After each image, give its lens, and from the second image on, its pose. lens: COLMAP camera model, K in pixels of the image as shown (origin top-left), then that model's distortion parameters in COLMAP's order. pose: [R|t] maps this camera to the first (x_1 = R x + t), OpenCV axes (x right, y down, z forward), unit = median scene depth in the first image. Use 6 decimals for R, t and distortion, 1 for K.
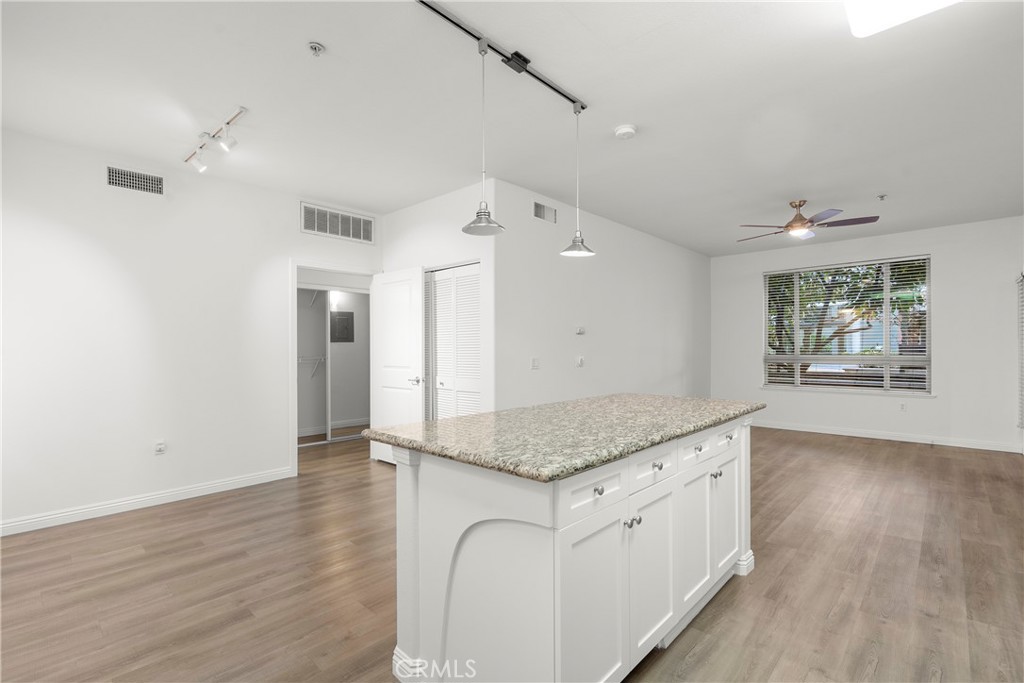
lens RADIAL K [[467.2, 0, 514.6], [0, 467.2, 347.1], [0, 0, 1]] dist [-0.003064, 0.002977]
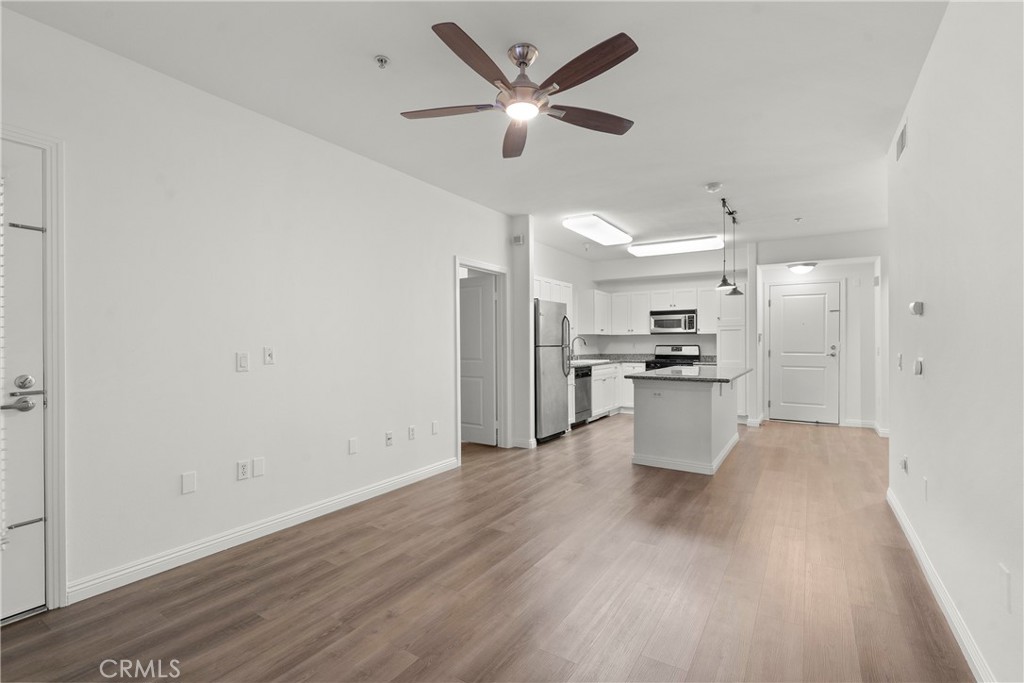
lens RADIAL K [[467.2, 0, 517.3], [0, 467.2, 346.3], [0, 0, 1]] dist [-0.003064, 0.002977]
pose [[-0.983140, 0.013465, -0.182358, 1.085288], [0.012387, 0.999898, 0.007051, 0.001412], [0.182434, 0.004674, -0.983207, 2.290558]]
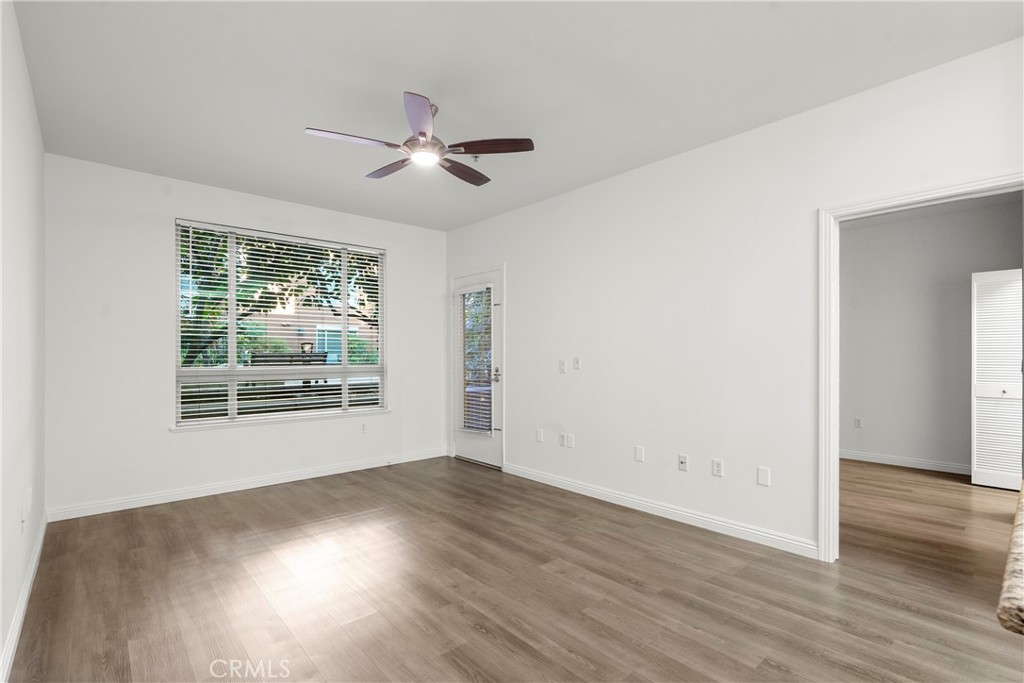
lens RADIAL K [[467.2, 0, 521.9], [0, 467.2, 348.6], [0, 0, 1]] dist [-0.003064, 0.002977]
pose [[0.080268, 0.026702, 0.996416, 0.051108], [-0.006524, 0.999634, -0.026262, 0.015815], [-0.996752, -0.004393, 0.080413, 1.284891]]
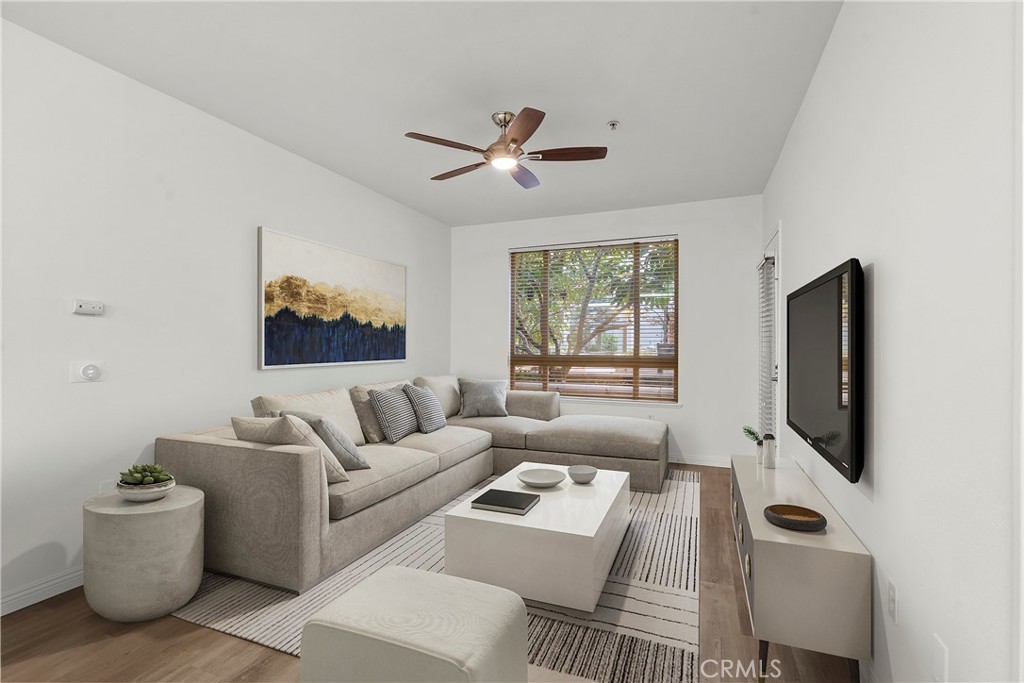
lens RADIAL K [[467.2, 0, 509.6], [0, 467.2, 340.6], [0, 0, 1]] dist [-0.003064, 0.002977]
pose [[0.934578, 0.012754, 0.355529, 0.604207], [-0.012008, 0.999919, -0.004305, -0.004028], [-0.355555, -0.000245, 0.934655, 0.627653]]
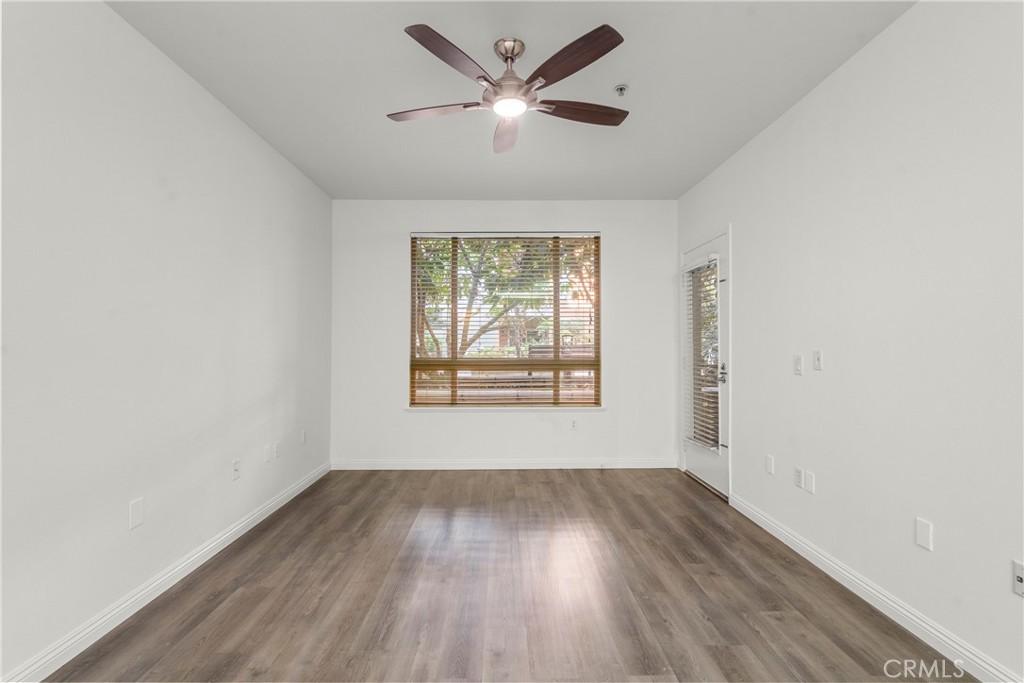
lens RADIAL K [[467.2, 0, 512.5], [0, 467.2, 339.3], [0, 0, 1]] dist [-0.003064, 0.002977]
pose [[0.720559, 0.017535, 0.693172, 0.428825], [-0.009408, 0.999835, -0.015513, 0.001736], [-0.693330, 0.004656, 0.720605, 1.007735]]
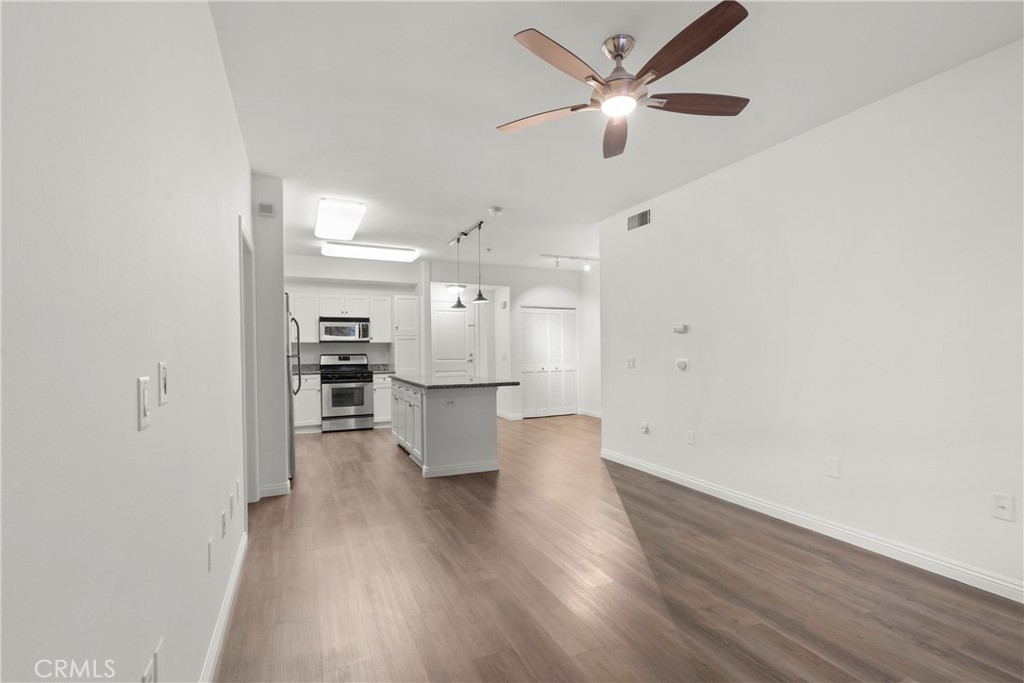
lens RADIAL K [[467.2, 0, 508.3], [0, 467.2, 354.5], [0, 0, 1]] dist [-0.003064, 0.002977]
pose [[-0.387533, 0.021004, -0.921616, 1.678343], [0.012222, 0.999770, 0.017646, -0.006941], [0.921775, -0.004426, -0.387701, 1.659101]]
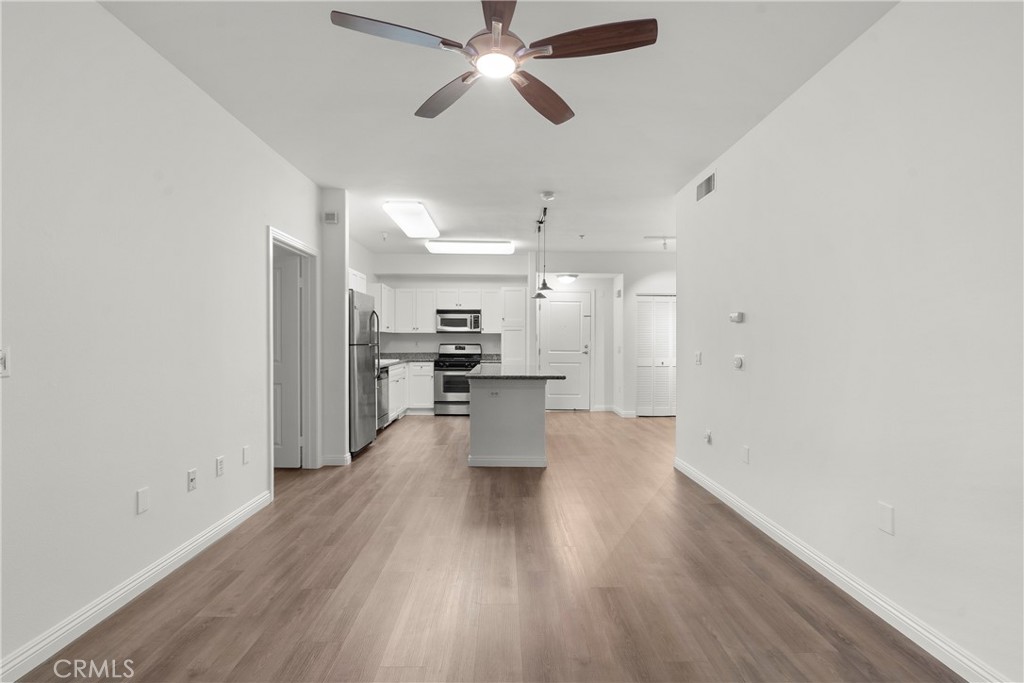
lens RADIAL K [[467.2, 0, 511.9], [0, 467.2, 344.7], [0, 0, 1]] dist [-0.003064, 0.002977]
pose [[-0.721759, 0.011125, -0.692055, 1.365036], [0.003367, 0.999915, 0.012562, -0.002912], [0.692136, 0.006737, -0.721735, 2.019184]]
